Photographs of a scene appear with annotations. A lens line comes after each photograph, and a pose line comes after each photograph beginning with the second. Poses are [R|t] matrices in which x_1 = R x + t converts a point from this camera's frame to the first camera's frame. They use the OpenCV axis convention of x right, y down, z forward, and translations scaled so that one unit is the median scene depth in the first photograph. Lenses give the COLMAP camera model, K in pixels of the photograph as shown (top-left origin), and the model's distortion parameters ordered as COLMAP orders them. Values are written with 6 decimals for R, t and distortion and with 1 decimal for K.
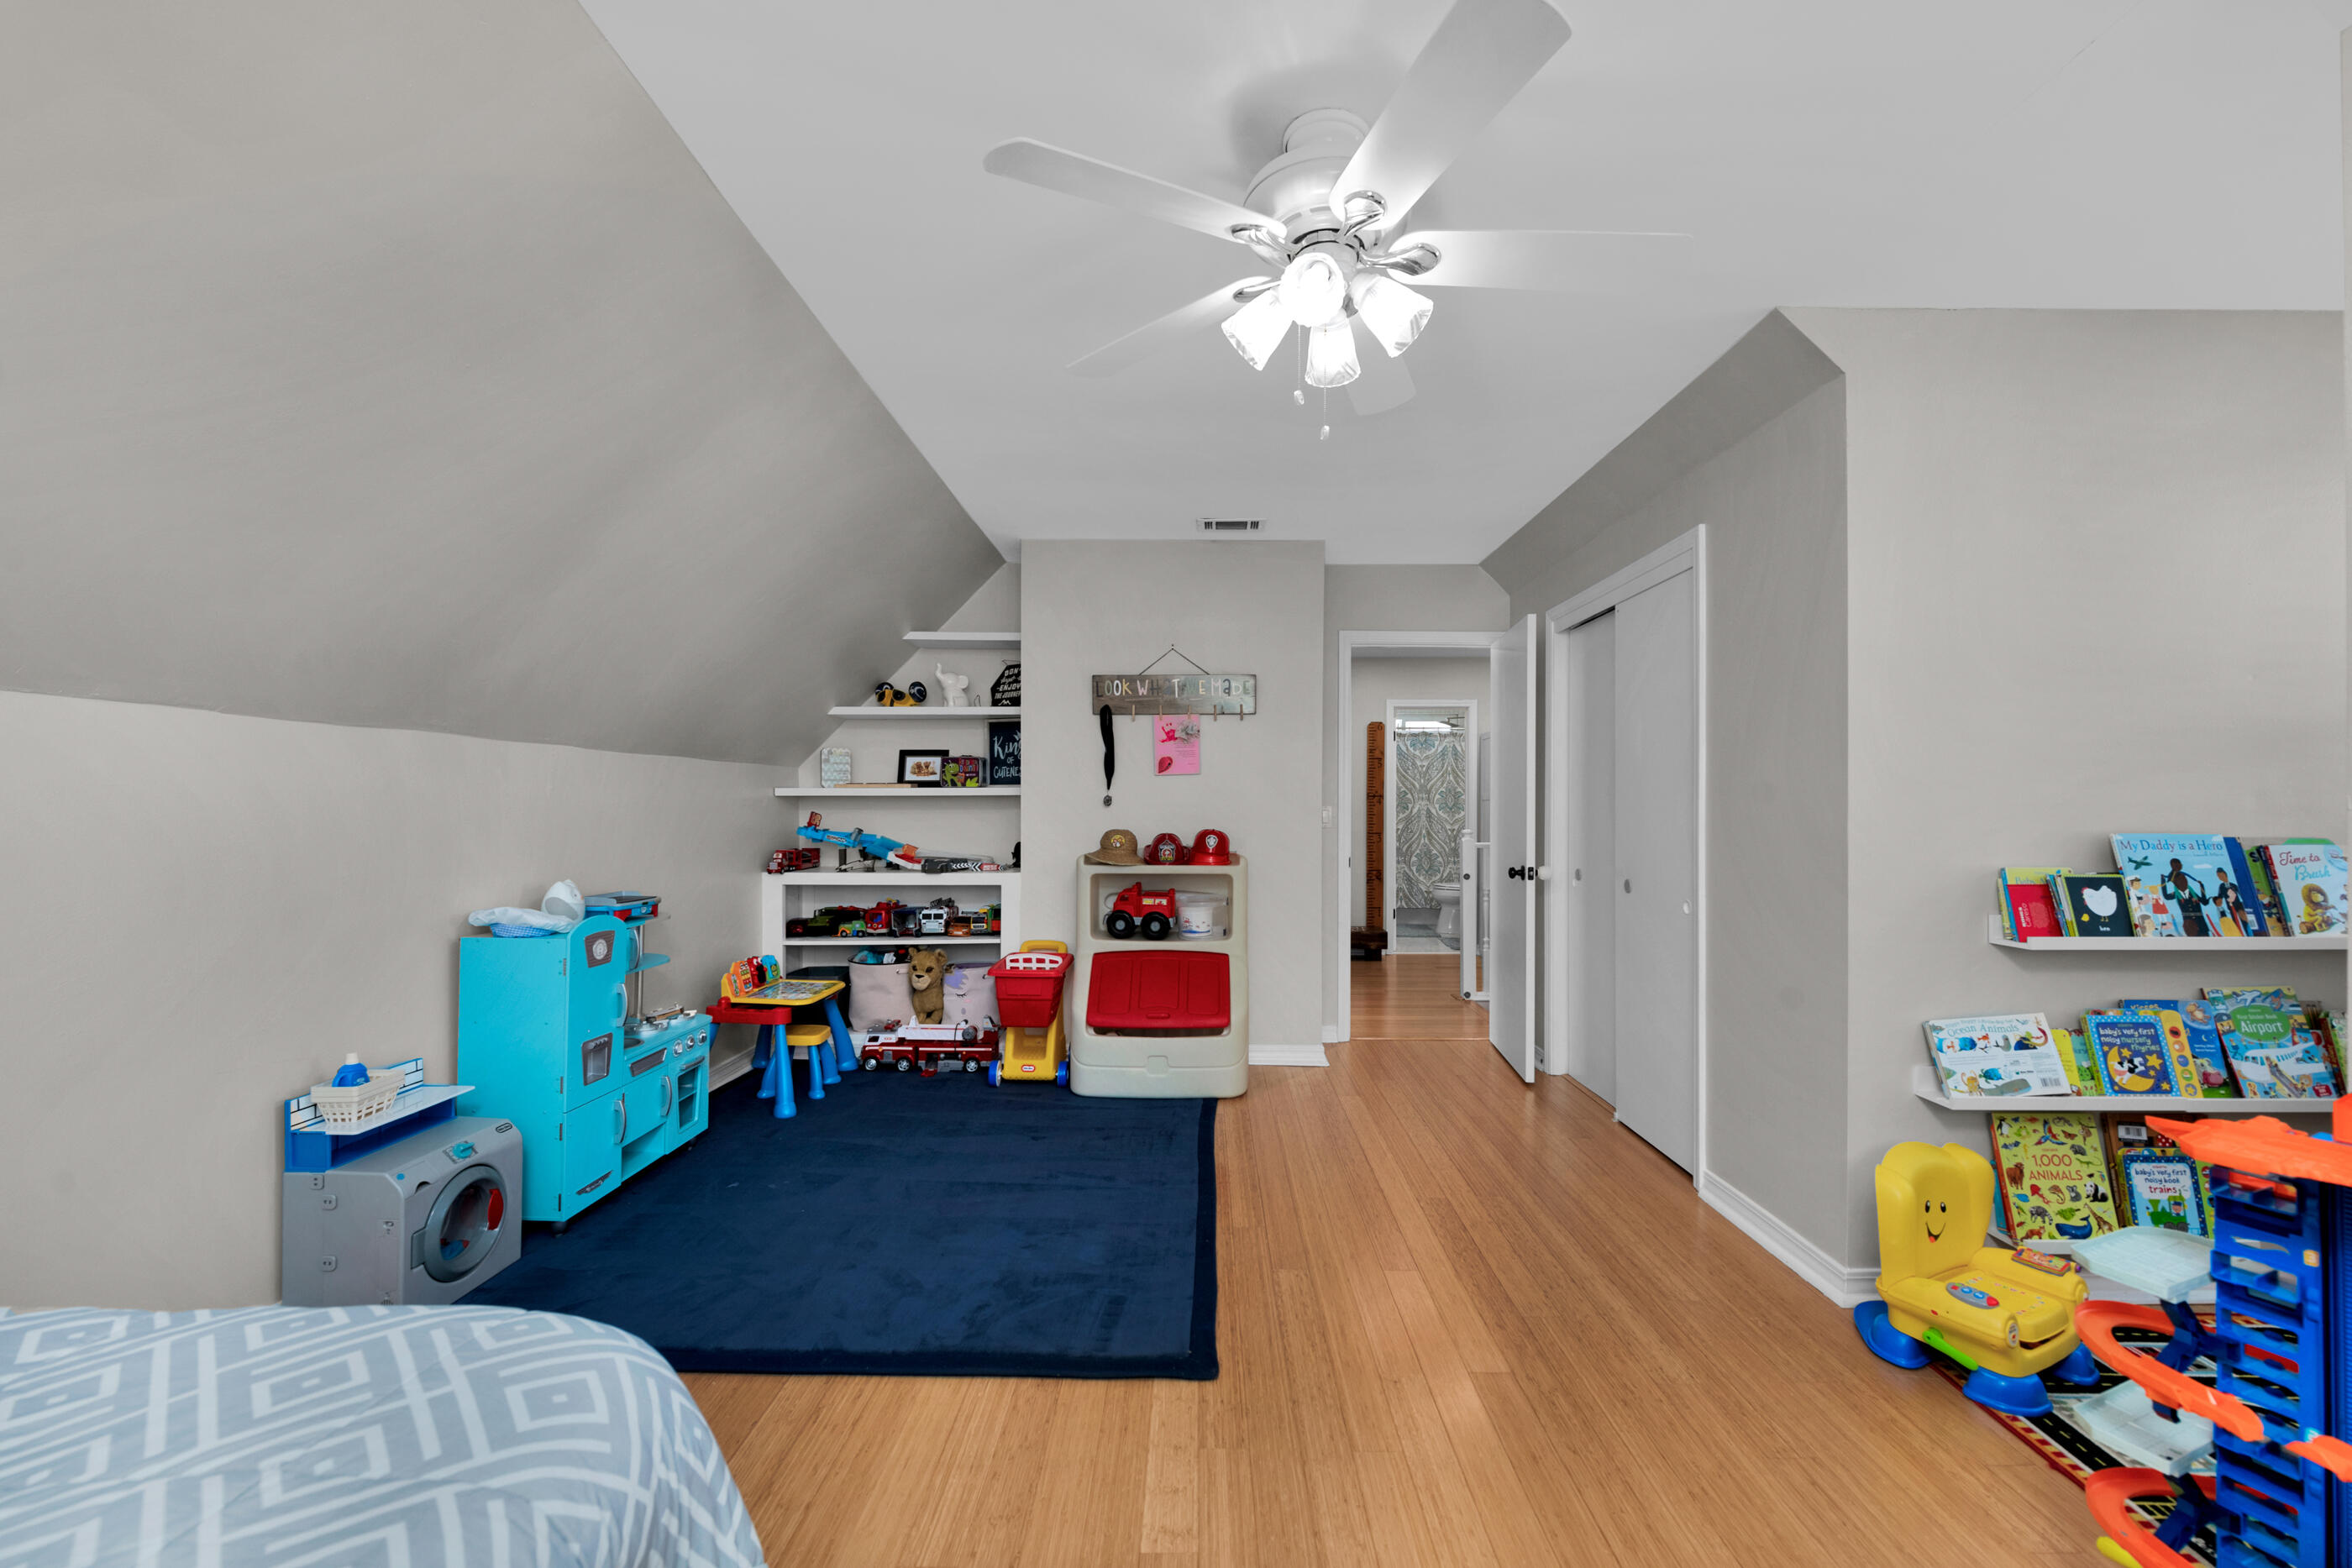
lens RADIAL K [[947.9, 0, 1182.6], [0, 947.9, 800.0], [0, 0, 1]] dist [-0.006861, 0.001292]
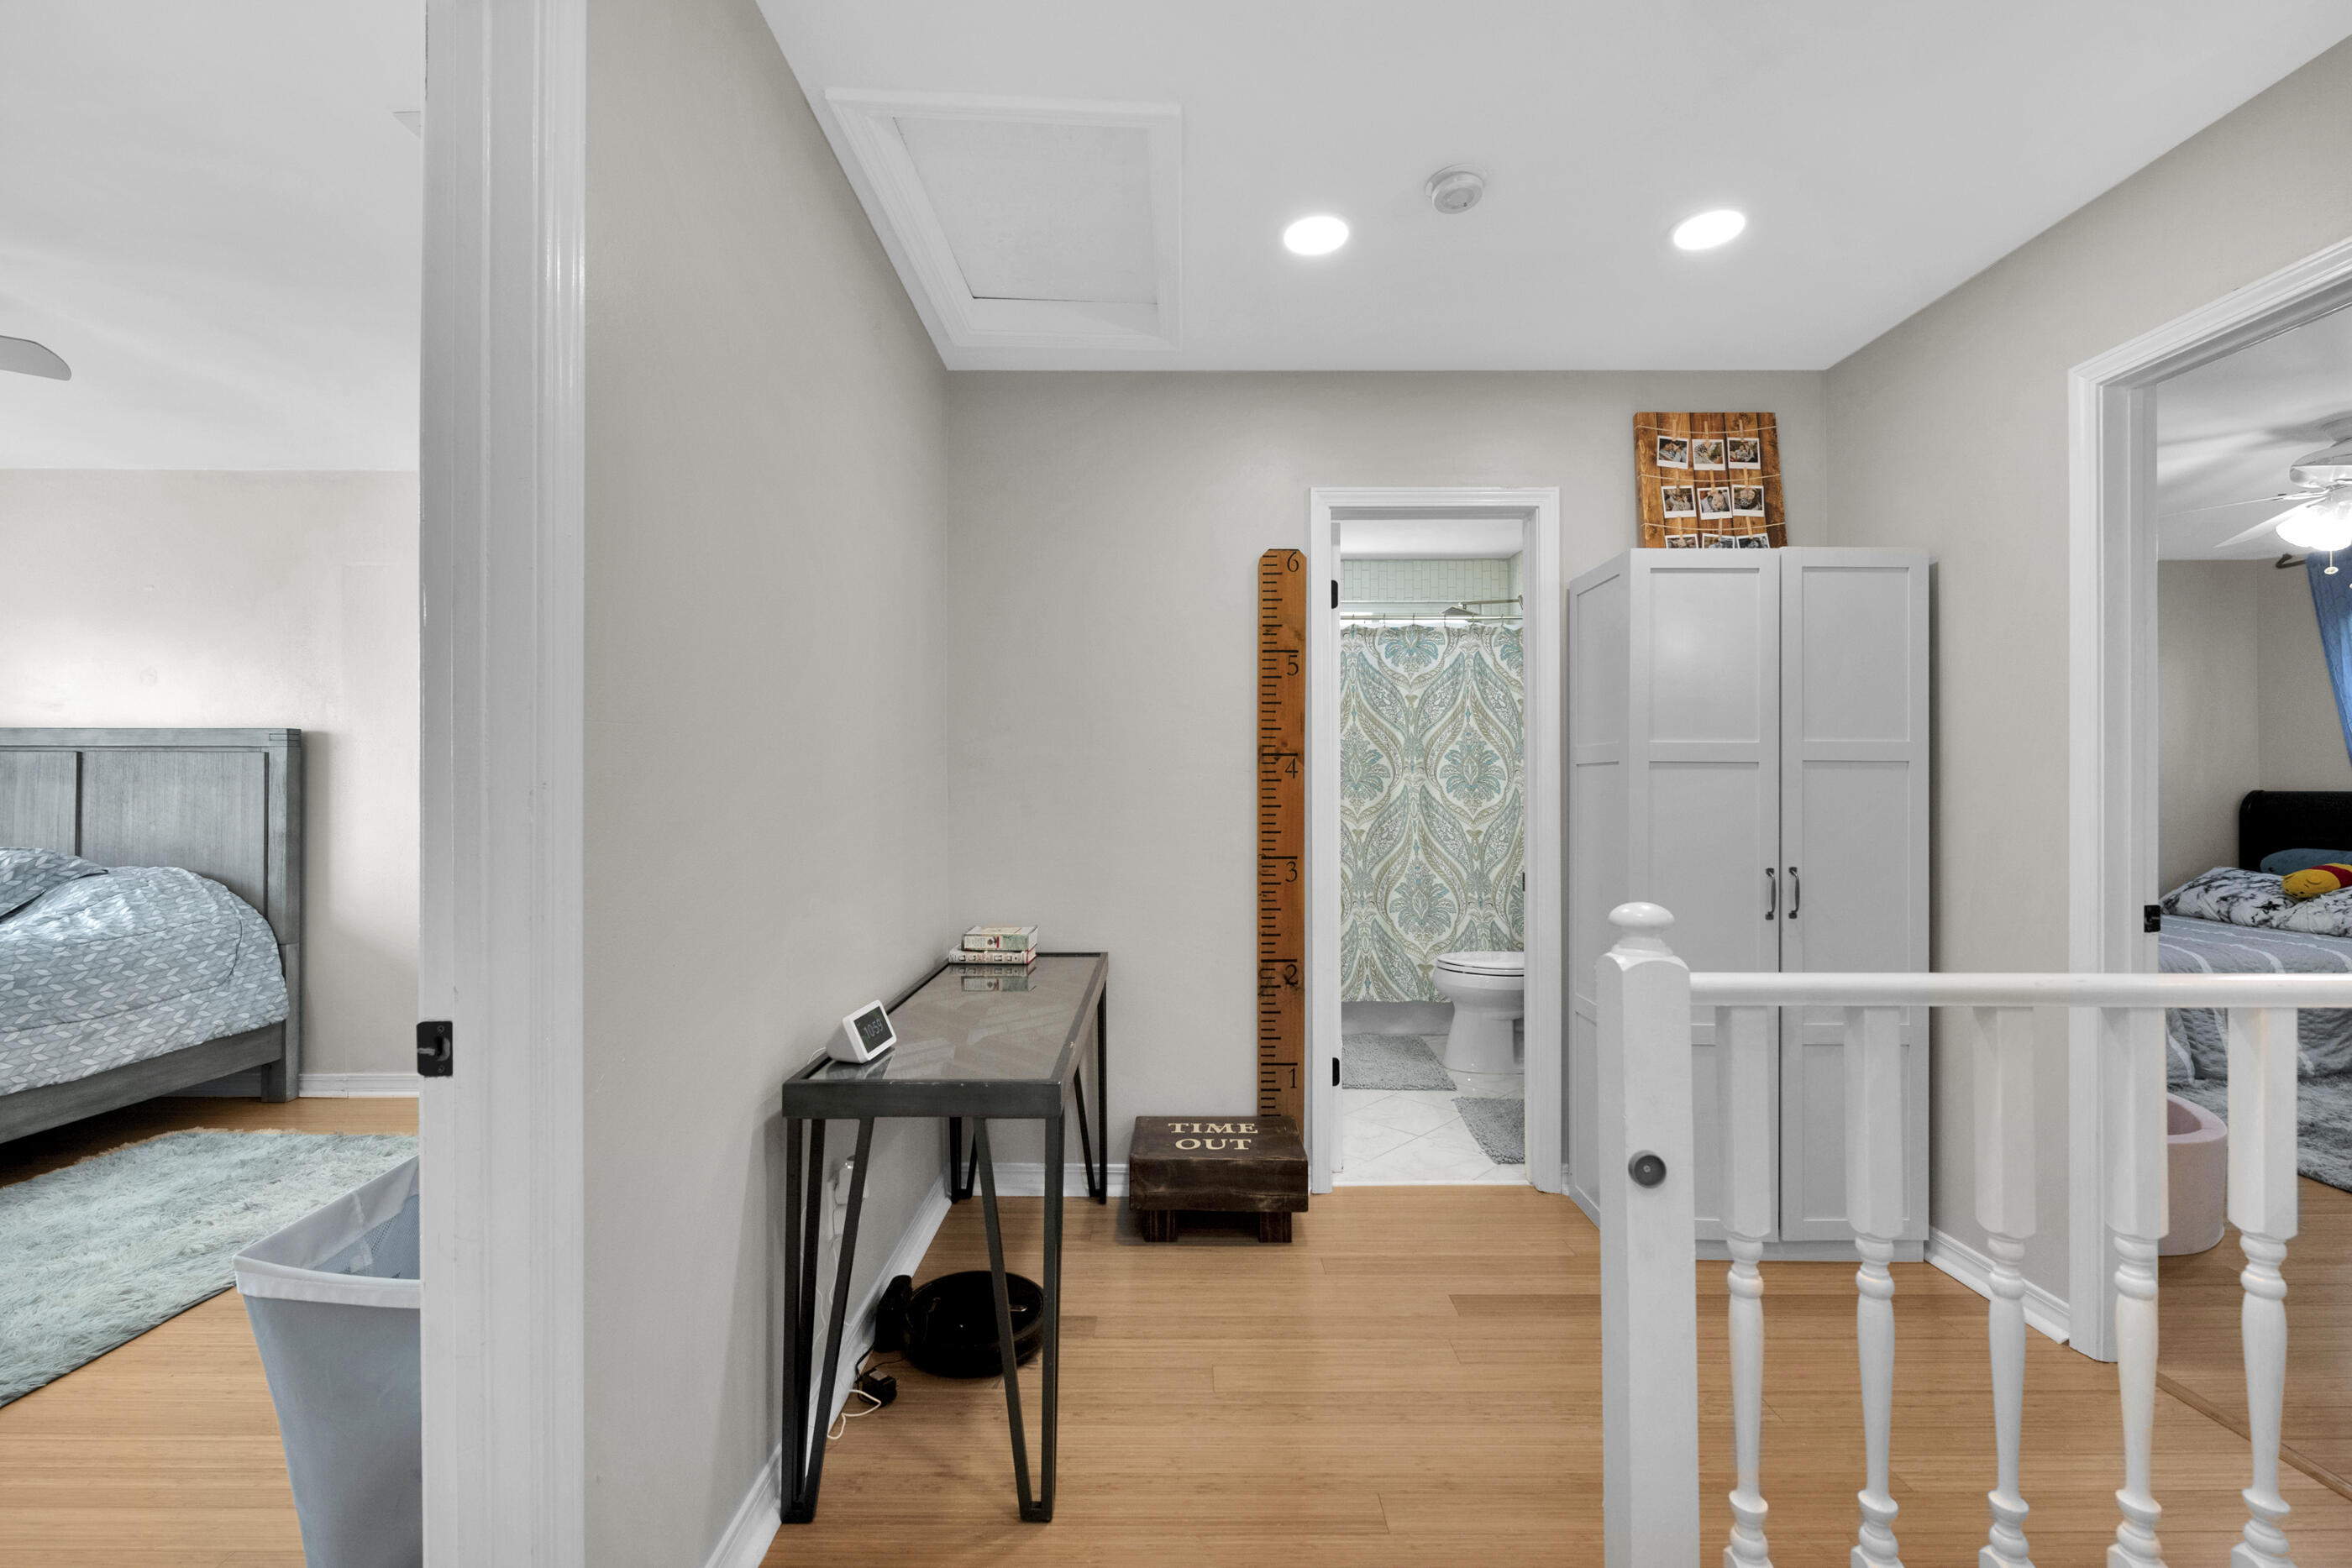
lens RADIAL K [[947.9, 0, 1179.7], [0, 947.9, 796.0], [0, 0, 1]] dist [-0.006861, 0.001292]
pose [[0.999920, -0.010342, 0.007253, 0.160674], [0.010236, 0.999842, 0.014560, 0.005988], [-0.007403, -0.014484, 0.999868, 0.634031]]
